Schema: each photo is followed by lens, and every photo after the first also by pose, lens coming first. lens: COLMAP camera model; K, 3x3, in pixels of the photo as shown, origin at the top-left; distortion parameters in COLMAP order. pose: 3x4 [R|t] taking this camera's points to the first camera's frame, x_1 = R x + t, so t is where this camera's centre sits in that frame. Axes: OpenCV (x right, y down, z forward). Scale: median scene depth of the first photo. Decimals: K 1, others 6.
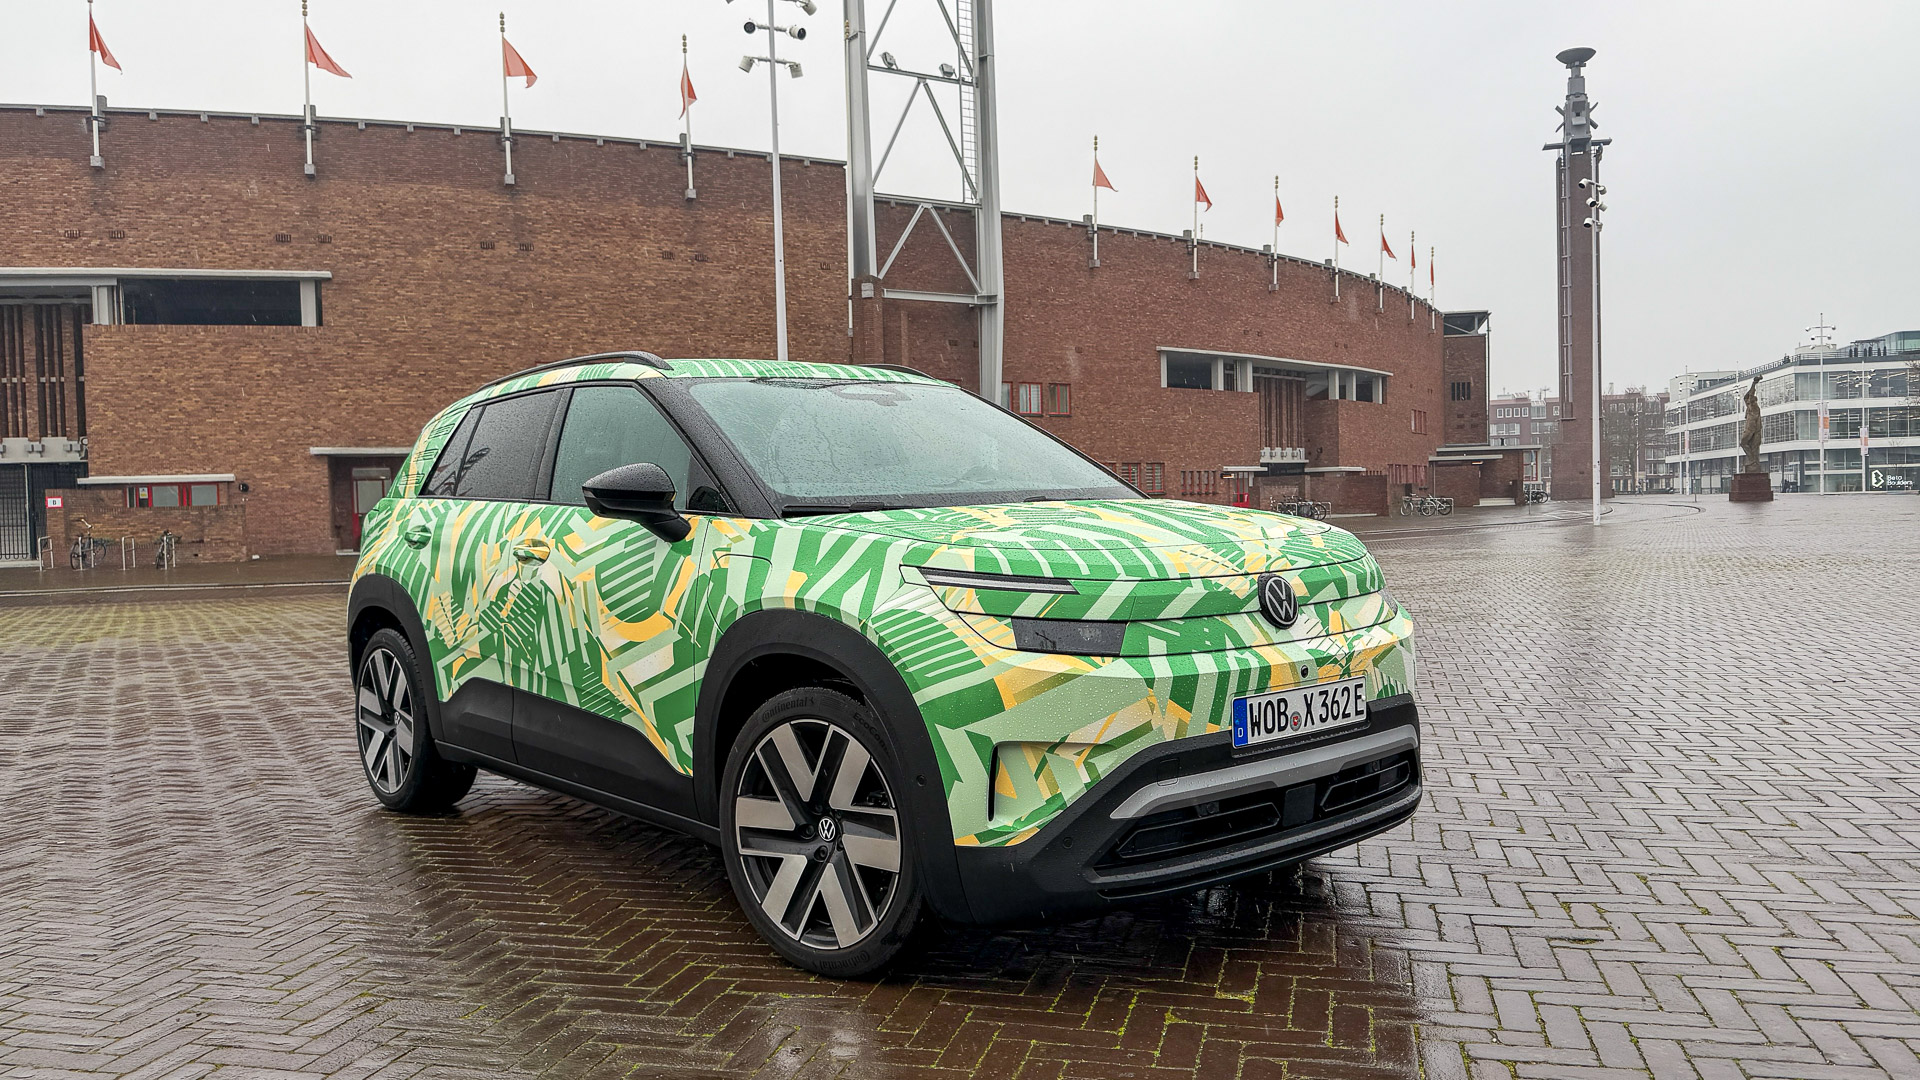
lens RADIAL K [[1465.5, 0, 960.9], [0, 1465.5, 480.0], [0, 0, 1]] dist [0.003126, -0.000716]
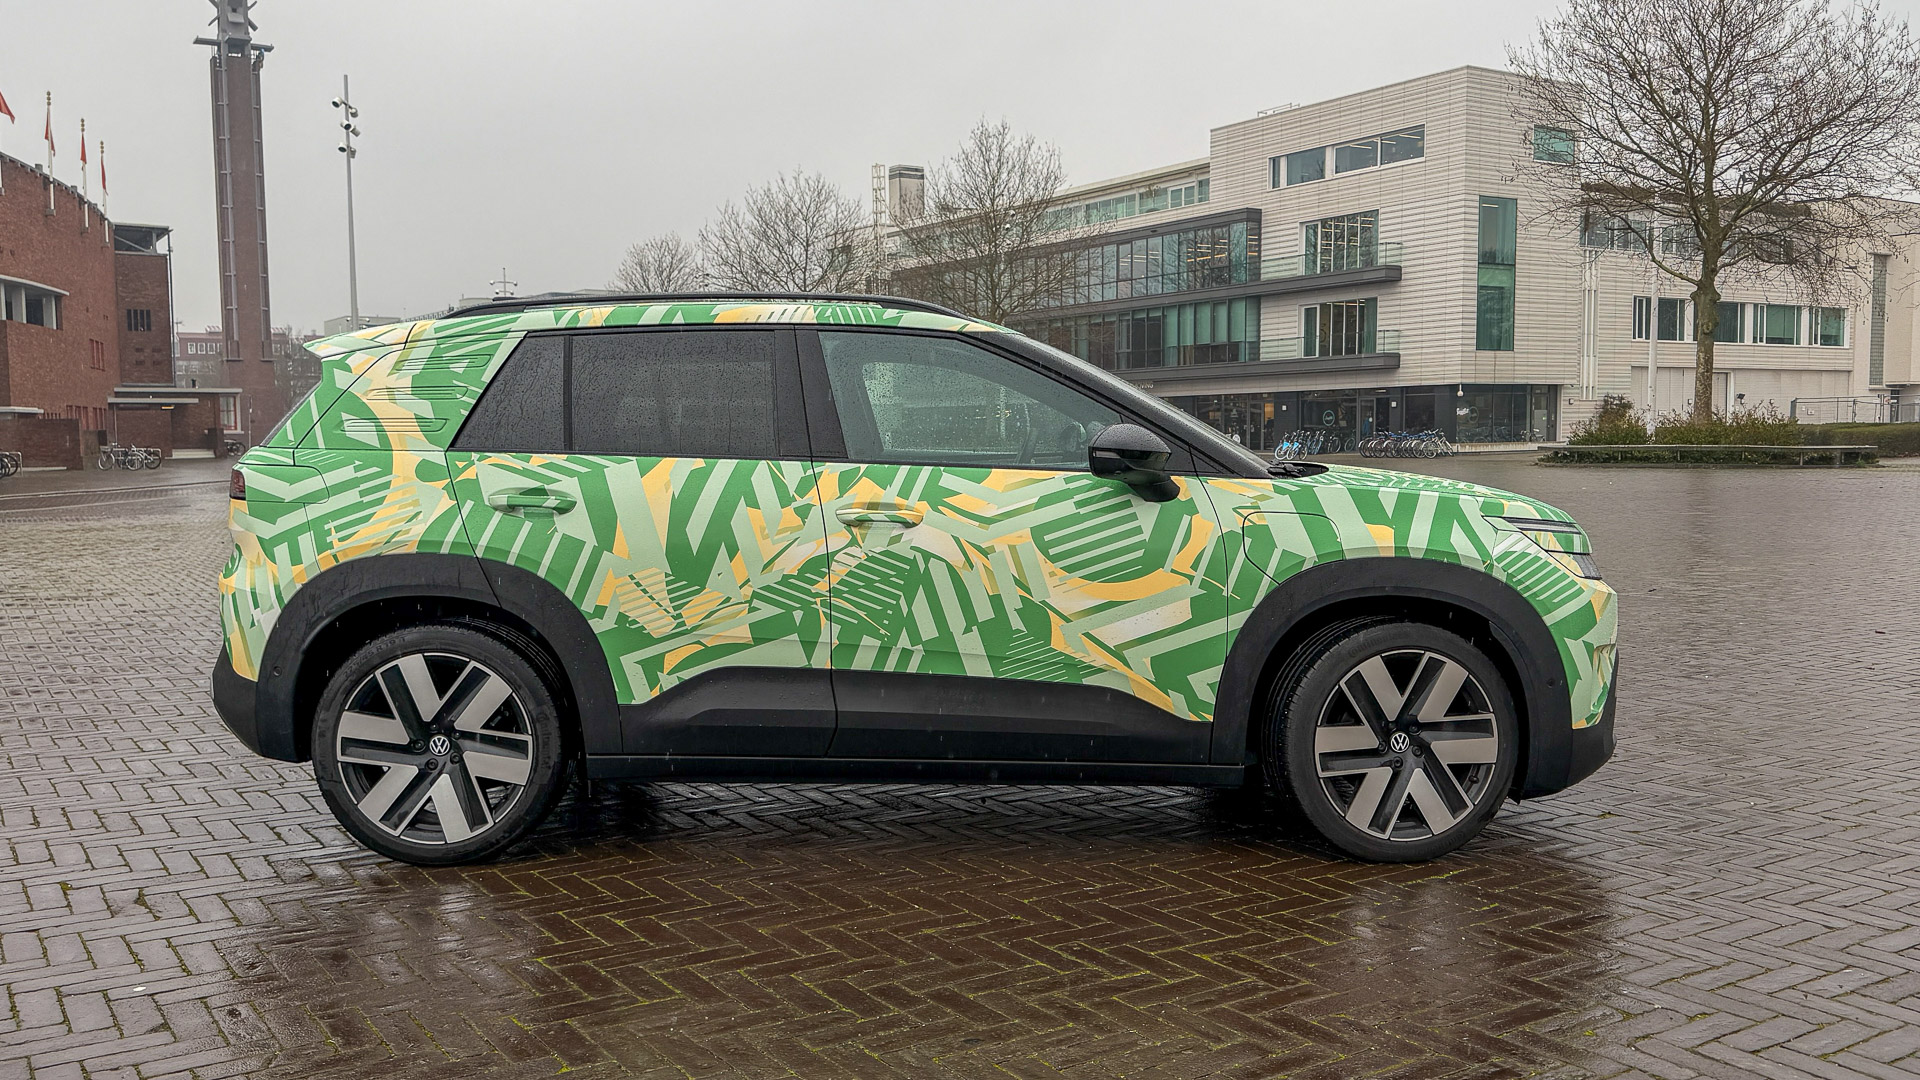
lens RADIAL K [[1589.8, 0, 960.0], [0, 1589.8, 540.0], [0, 0, 1]] dist [0.070220, -0.002081]
pose [[0.680427, -0.018269, 0.732588, -1.043697], [-0.019685, 0.998873, 0.043192, 0.021891], [-0.732551, -0.043810, 0.679300, 0.319659]]
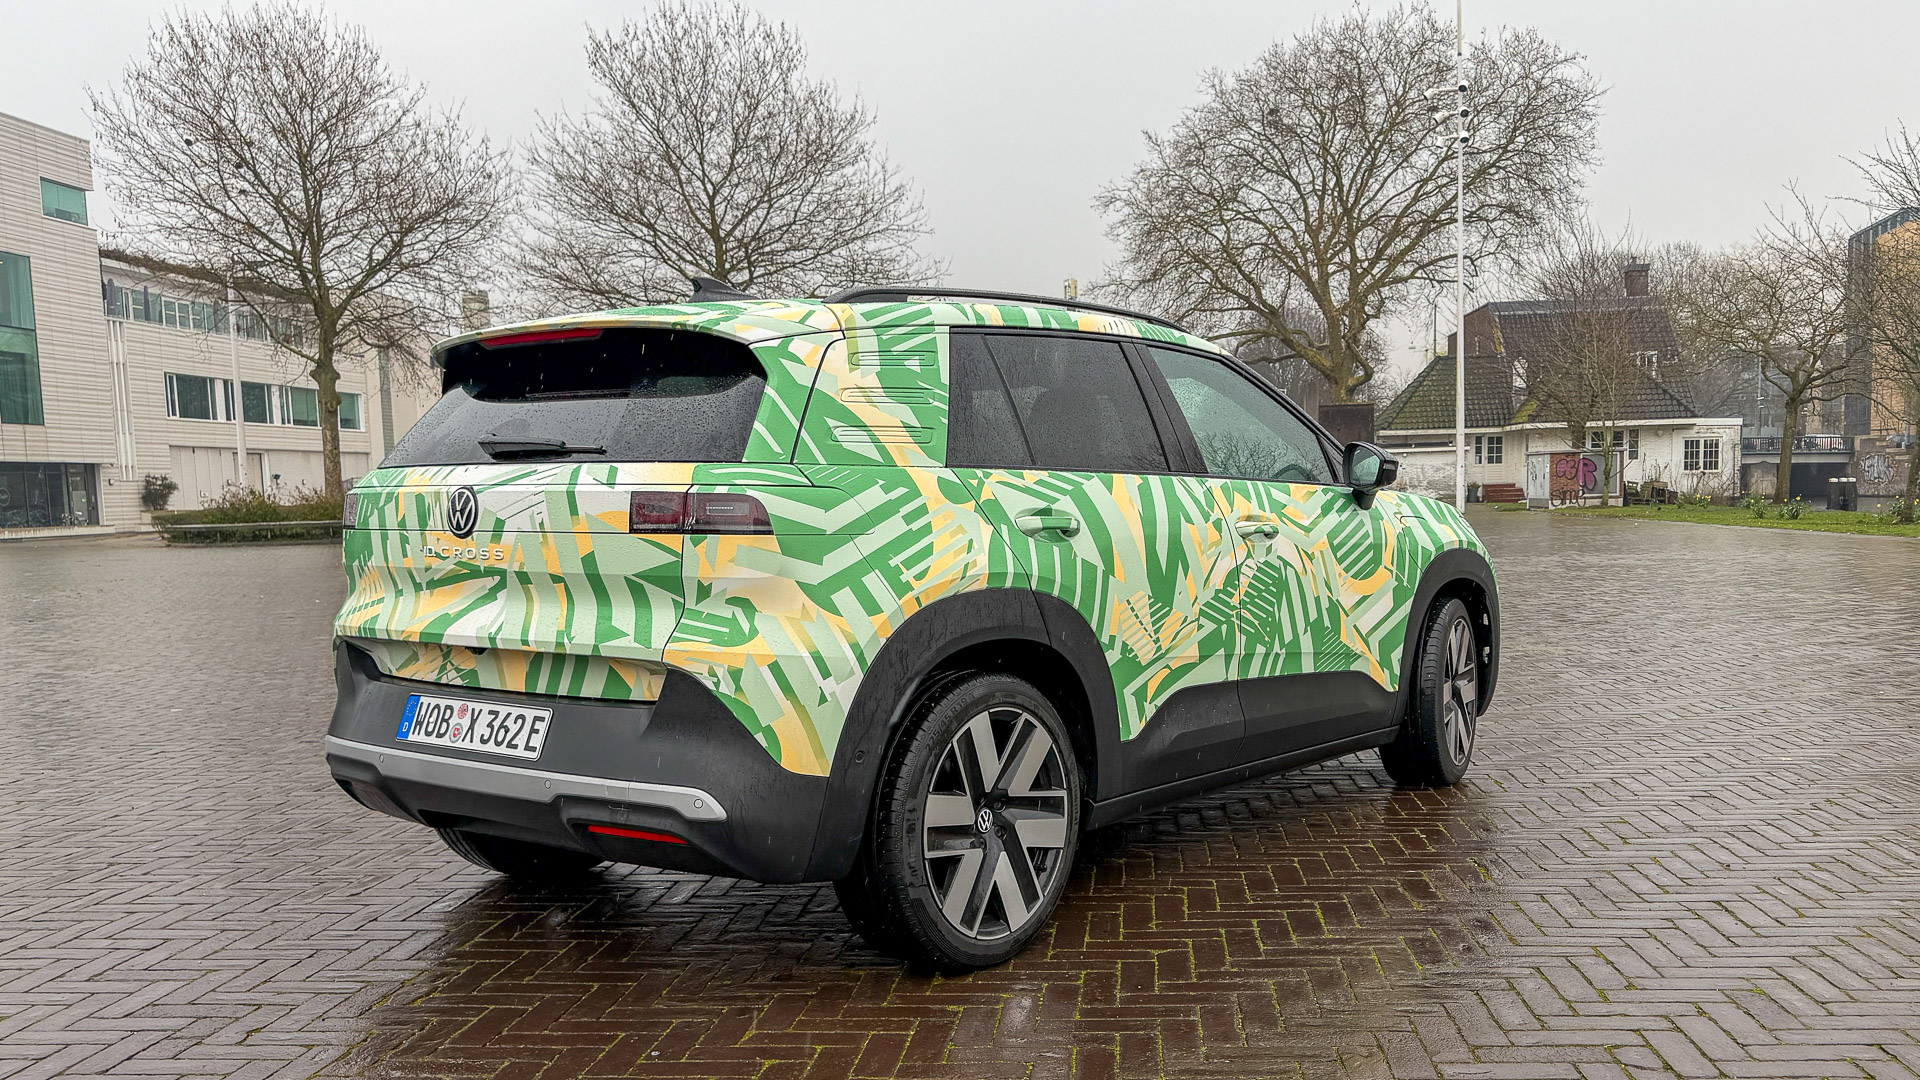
lens RADIAL K [[1610.3, 0, 960.4], [0, 1610.3, 676.3], [0, 0, 1]] dist [0.008732, -0.000776]
pose [[-0.150145, -0.074041, 0.985888, -1.373799], [0.027997, 0.996473, 0.079100, 0.060636], [-0.988267, 0.039478, -0.147543, 1.435758]]
